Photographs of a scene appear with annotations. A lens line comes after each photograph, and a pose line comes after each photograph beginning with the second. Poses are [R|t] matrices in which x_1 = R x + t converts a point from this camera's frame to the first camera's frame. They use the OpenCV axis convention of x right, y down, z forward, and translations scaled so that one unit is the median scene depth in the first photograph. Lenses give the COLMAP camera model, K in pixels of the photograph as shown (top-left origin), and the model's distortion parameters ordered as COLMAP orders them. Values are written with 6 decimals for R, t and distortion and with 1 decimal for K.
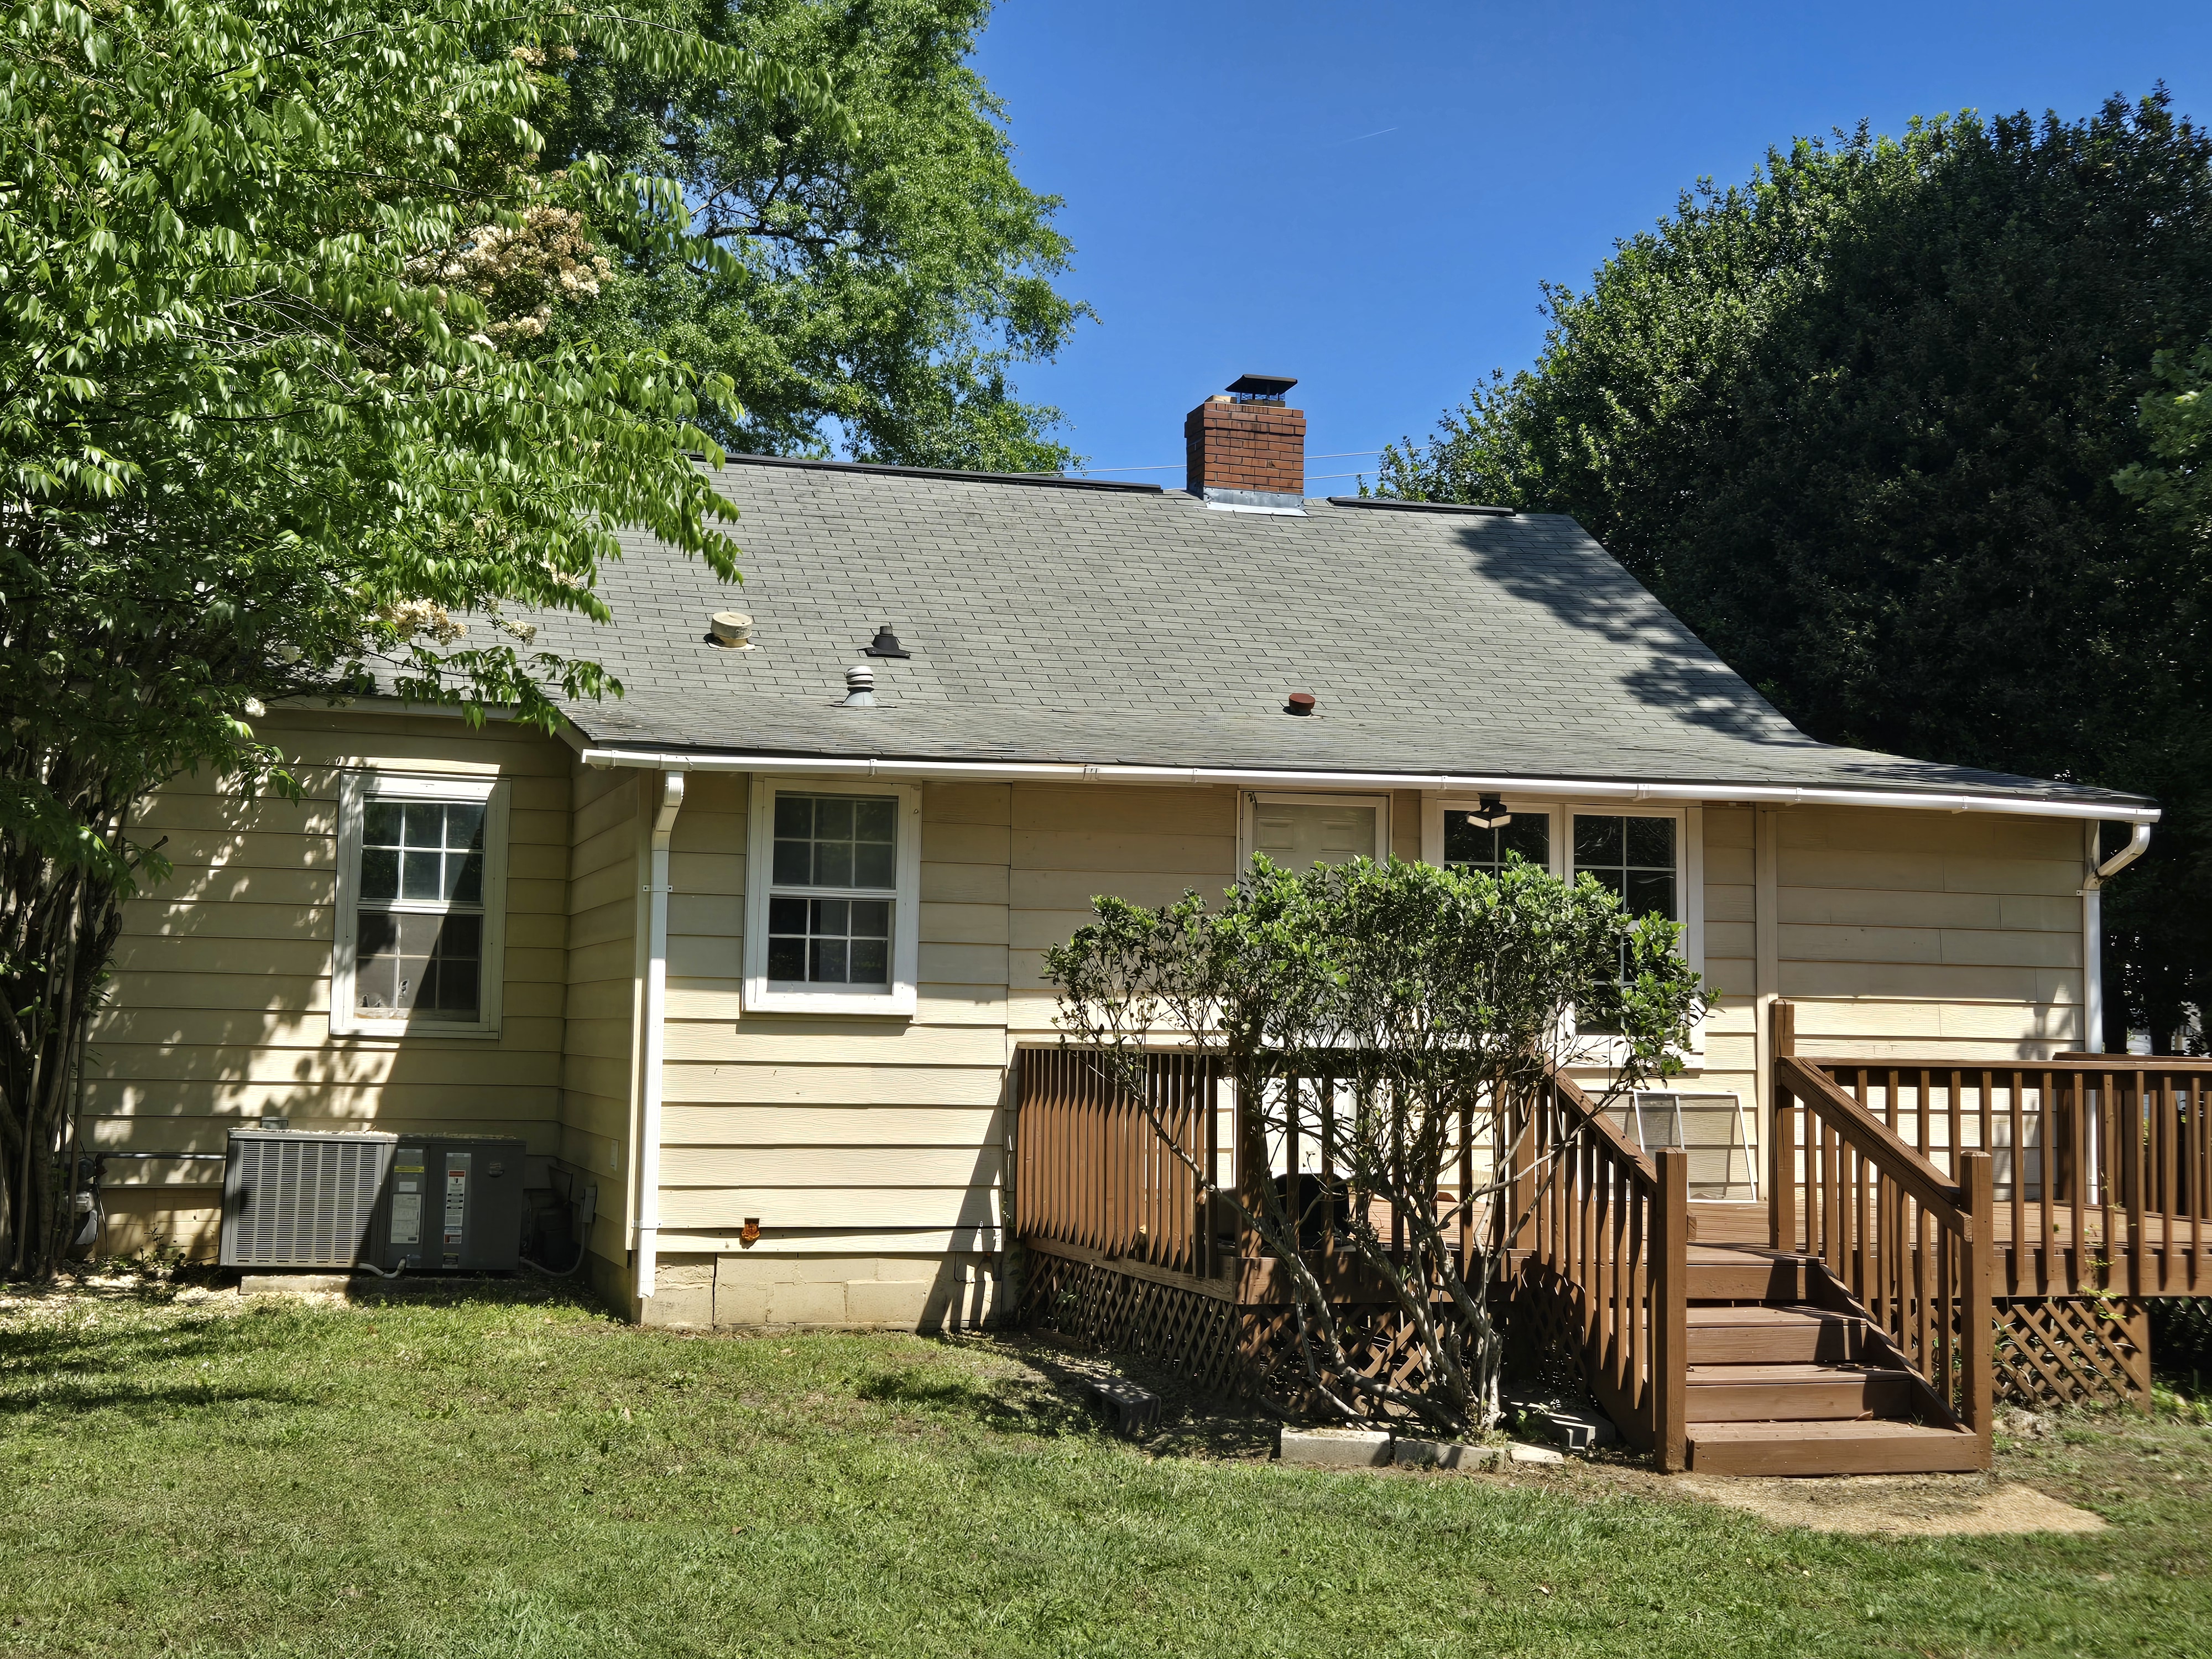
lens RADIAL K [[2169.8, 0, 977.3], [0, 2169.8, 831.0], [0, 0, 1]] dist [0.041808, -0.004209]
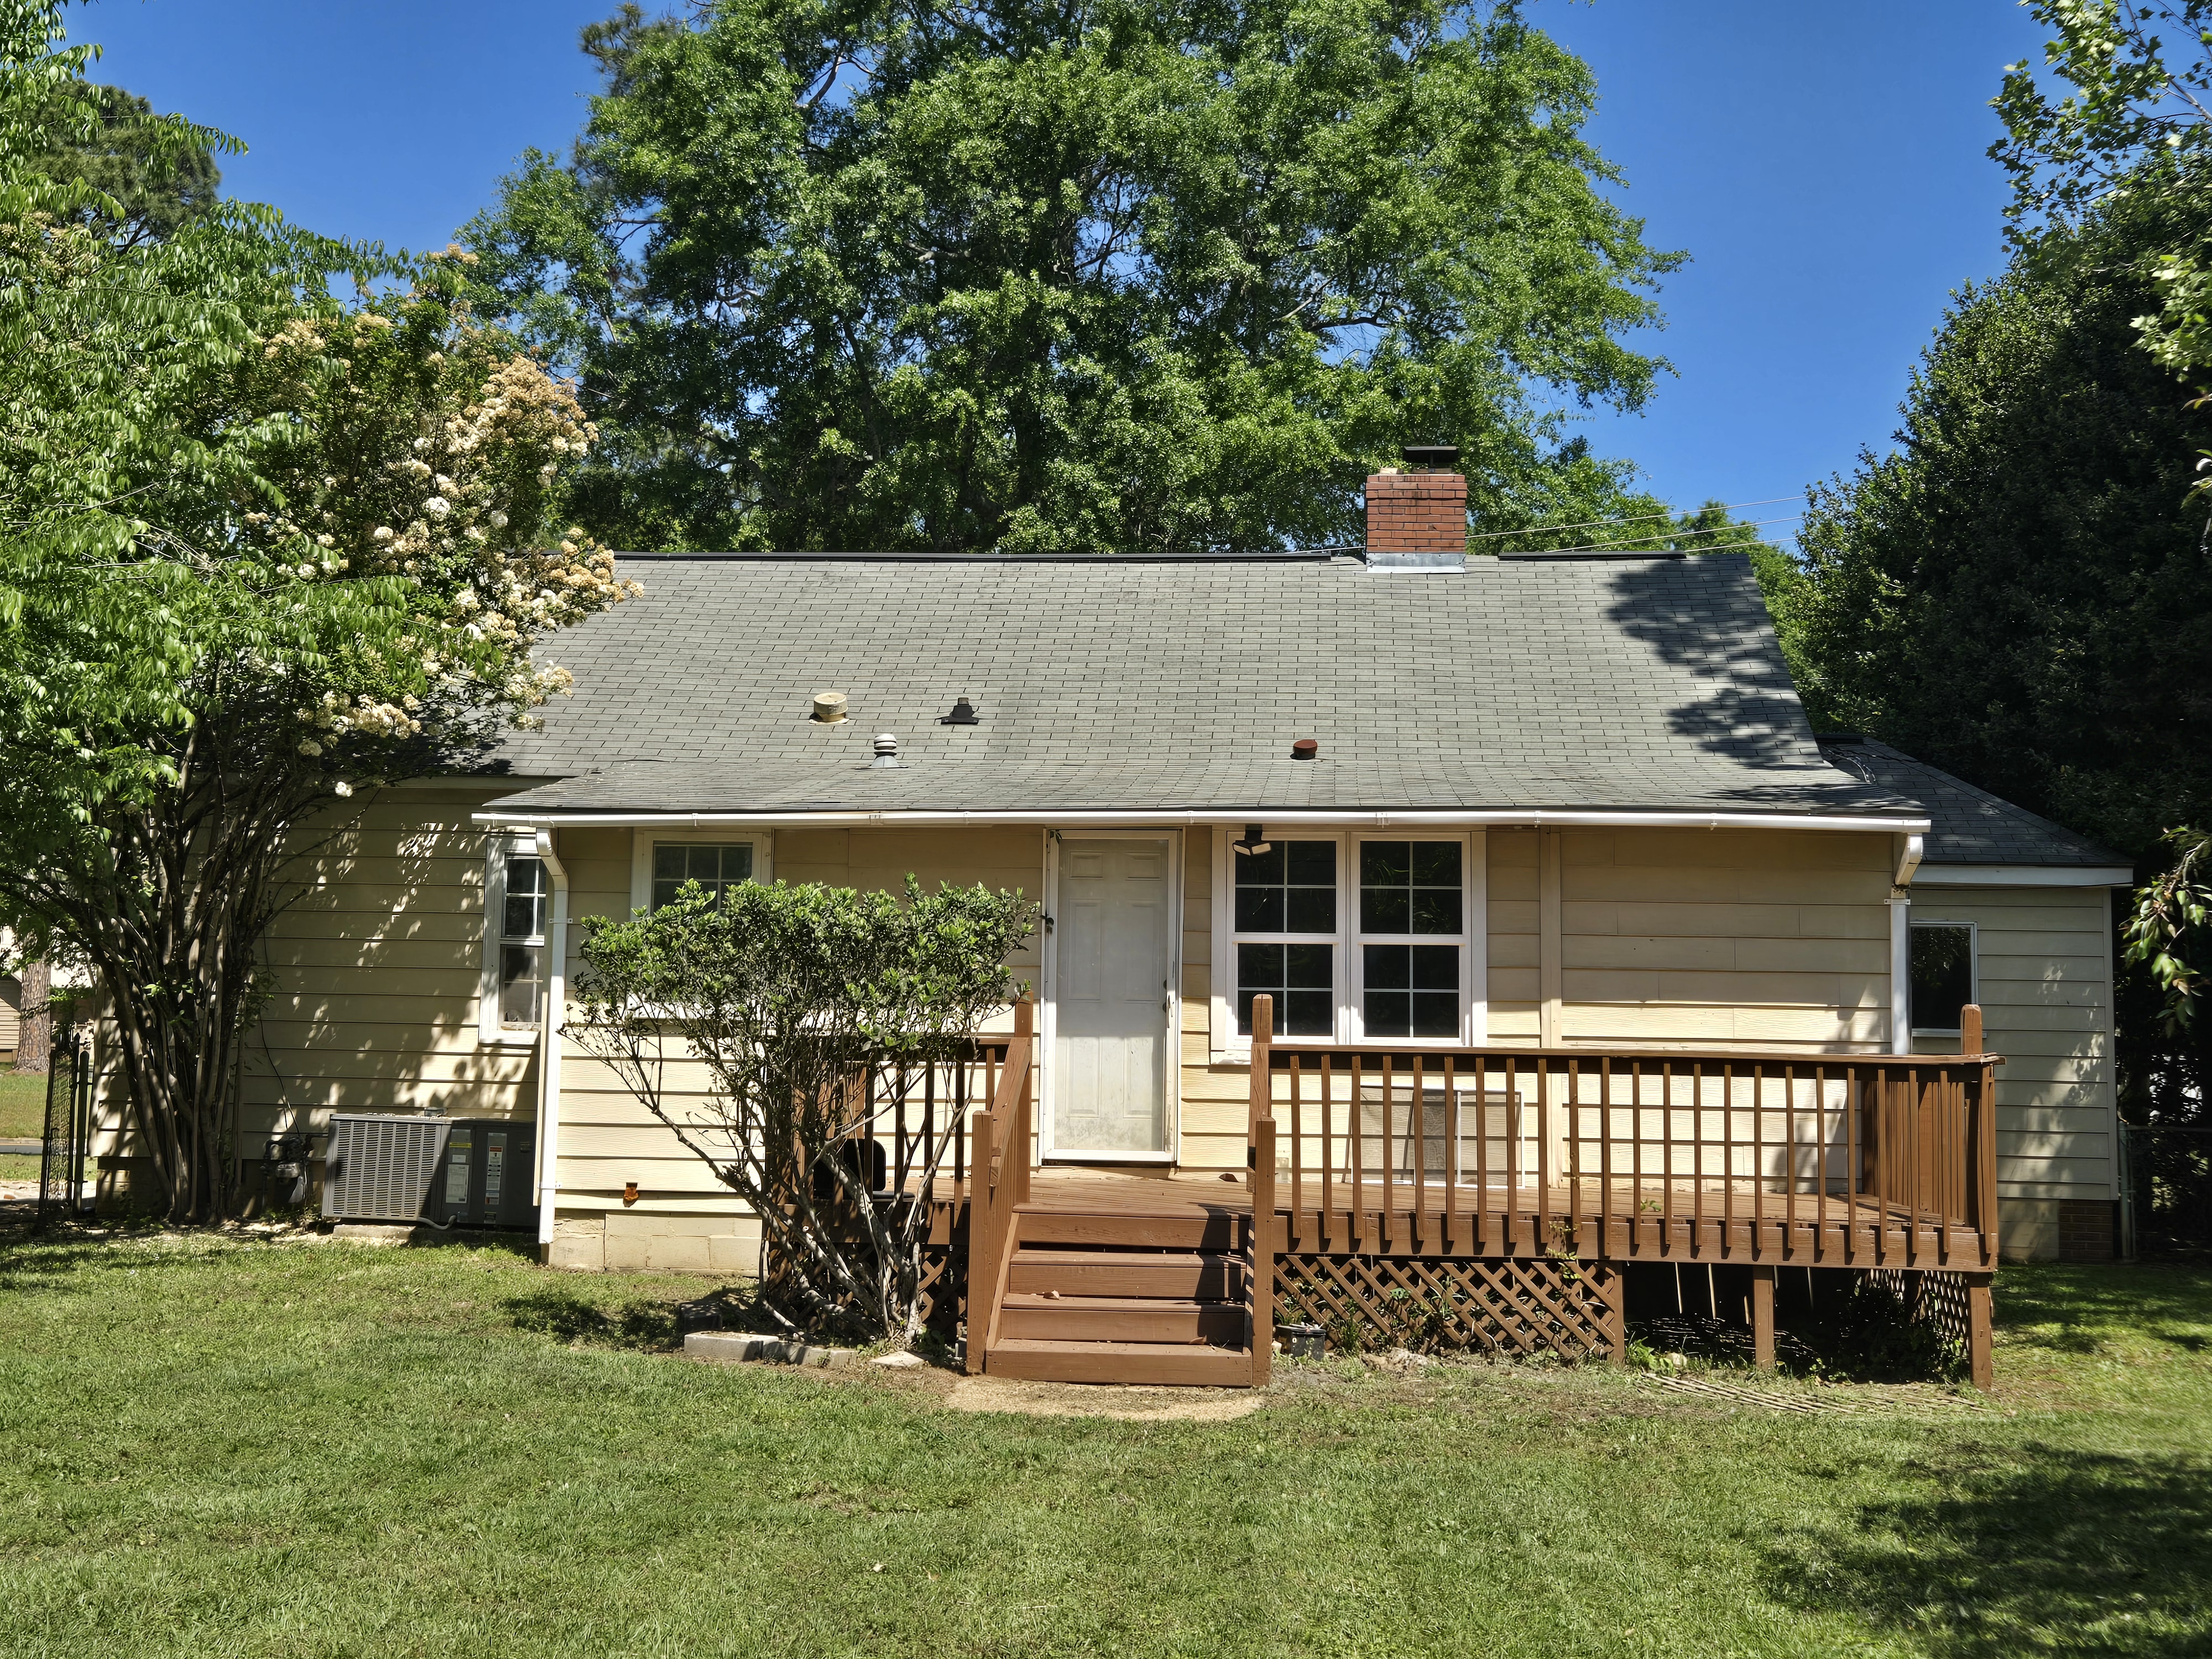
lens RADIAL K [[2037.1, 0, 1104.5], [0, 2037.1, 860.8], [0, 0, 1]] dist [0.113327, -0.262652]
pose [[0.959577, -0.026636, -0.280182, 0.425580], [0.024151, 0.999632, -0.012318, 0.011877], [0.280407, 0.005054, 0.959868, -0.051553]]
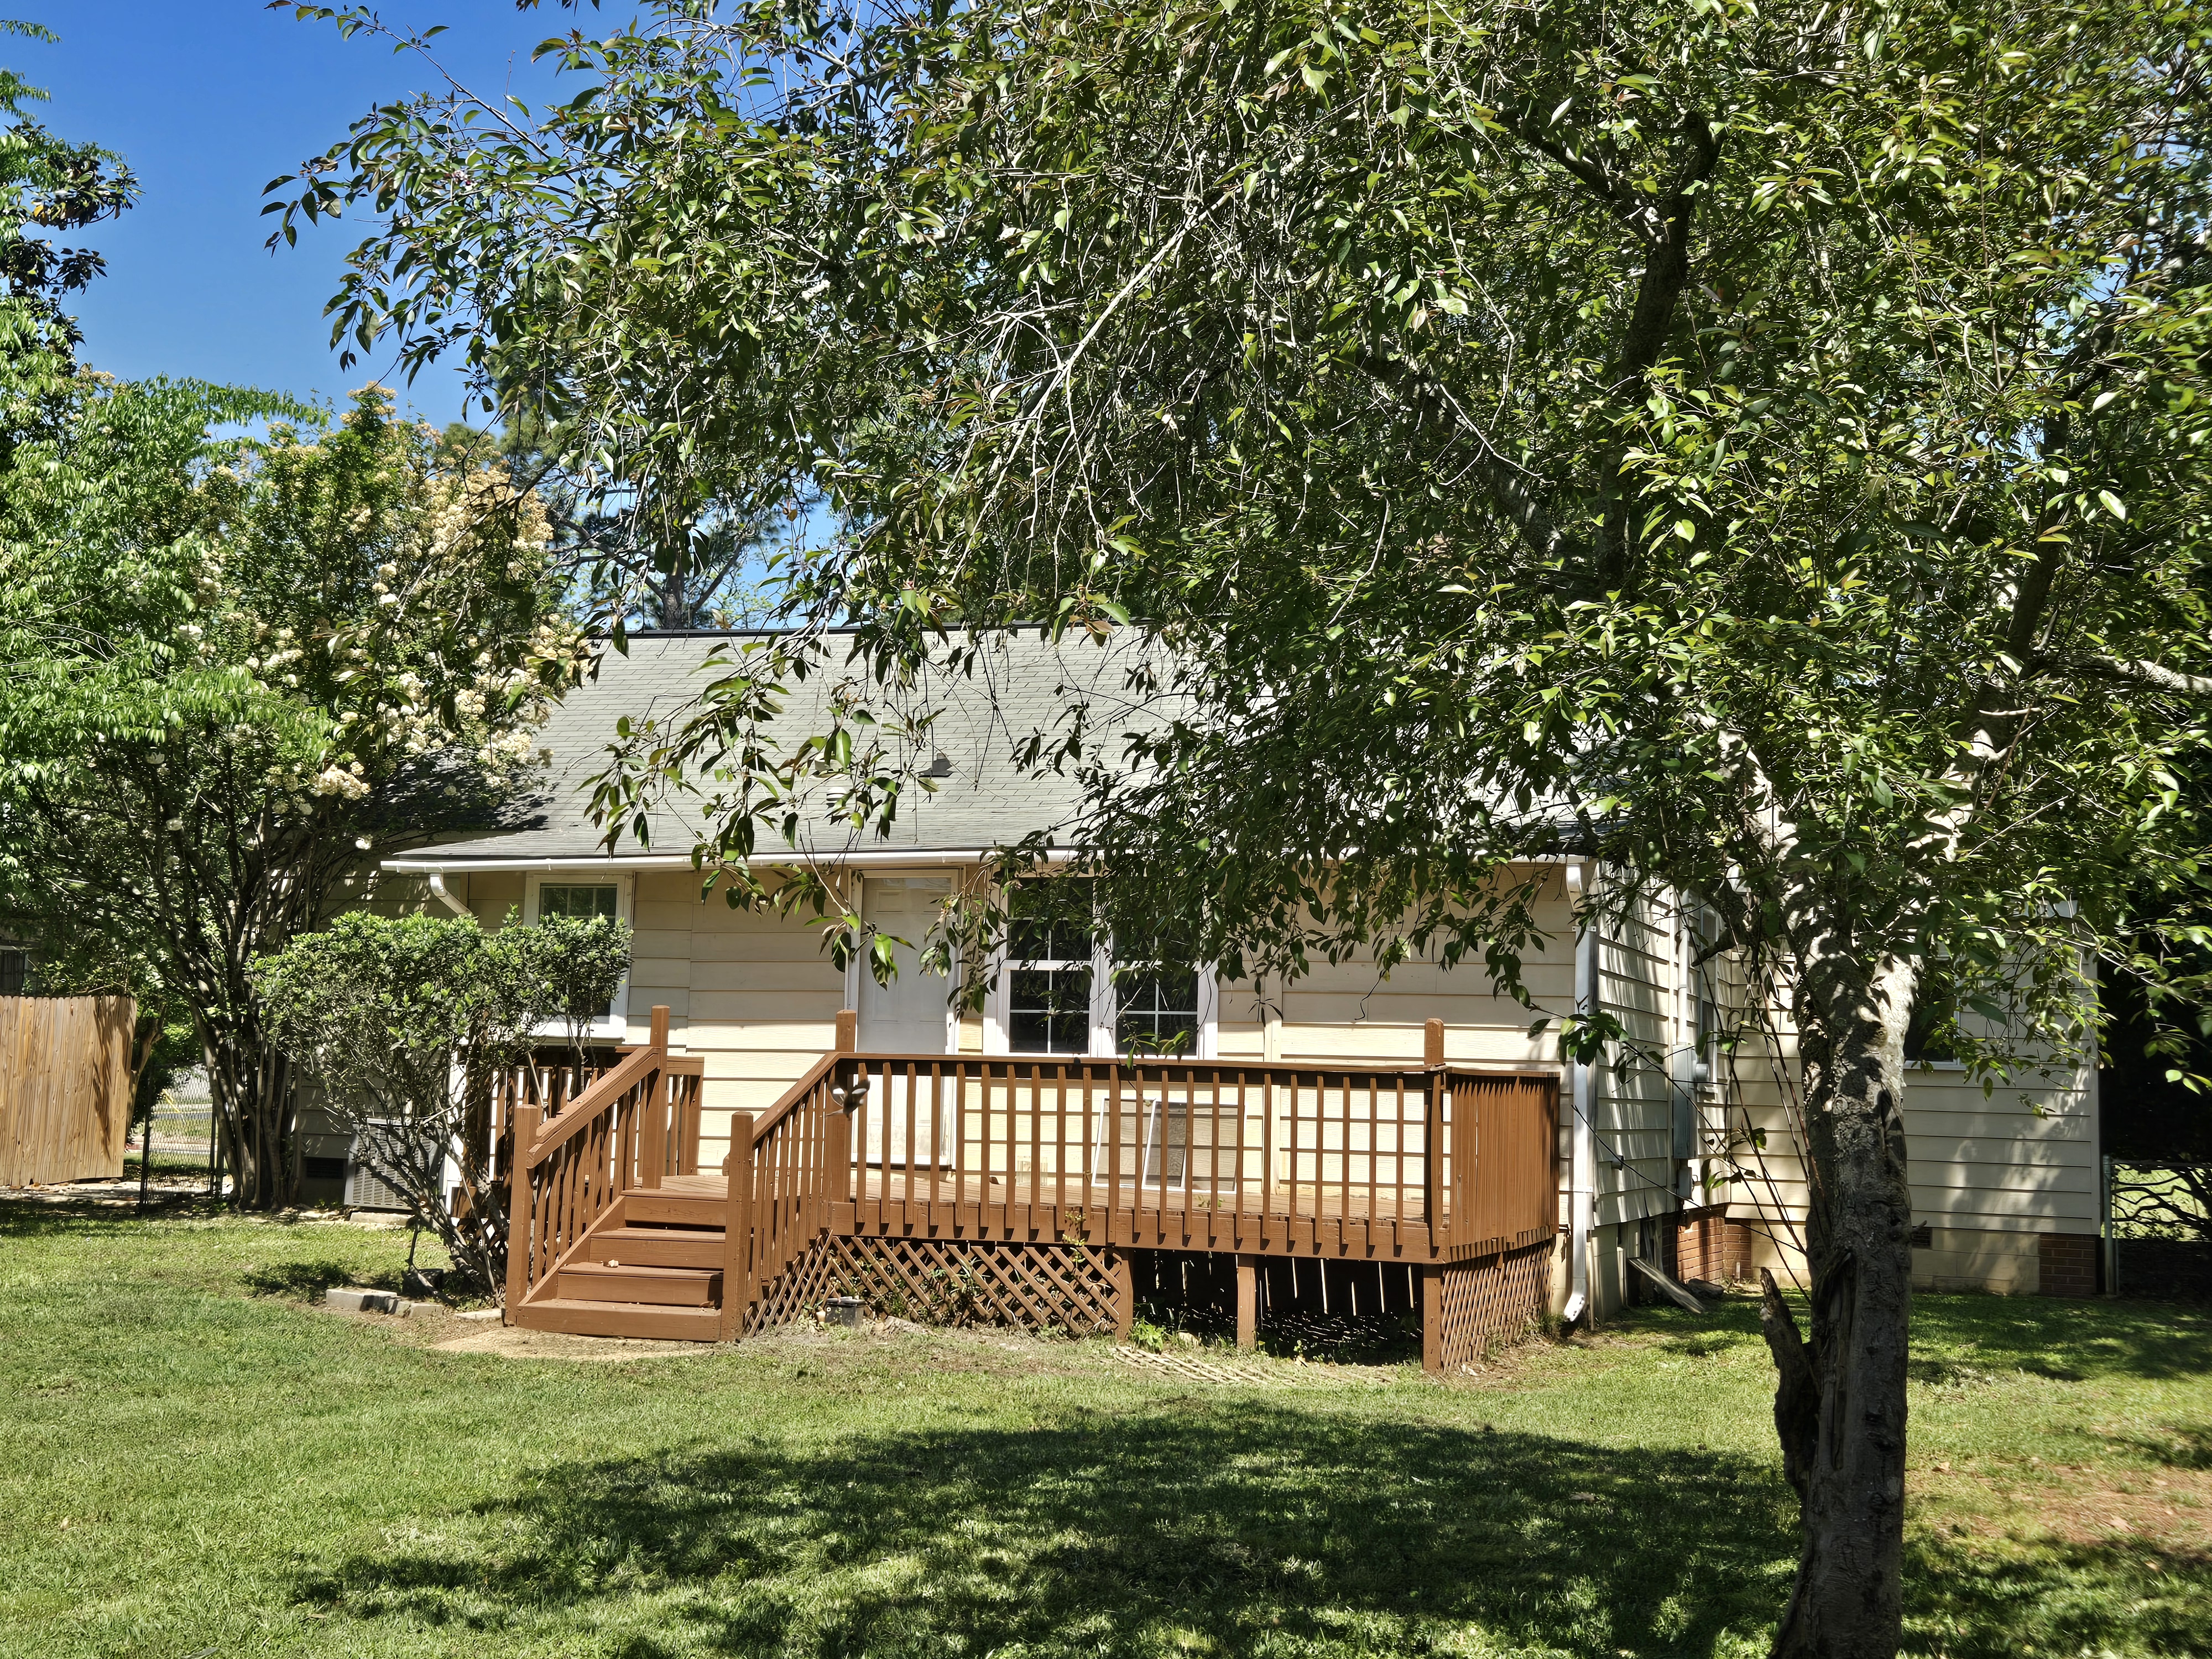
lens RADIAL K [[2037.1, 0, 1104.5], [0, 2037.1, 860.8], [0, 0, 1]] dist [0.113327, -0.262652]
pose [[0.879311, -0.044261, -0.474187, 0.795740], [0.031146, 0.998885, -0.035482, 0.024244], [0.475228, 0.016430, 0.879709, -0.022541]]
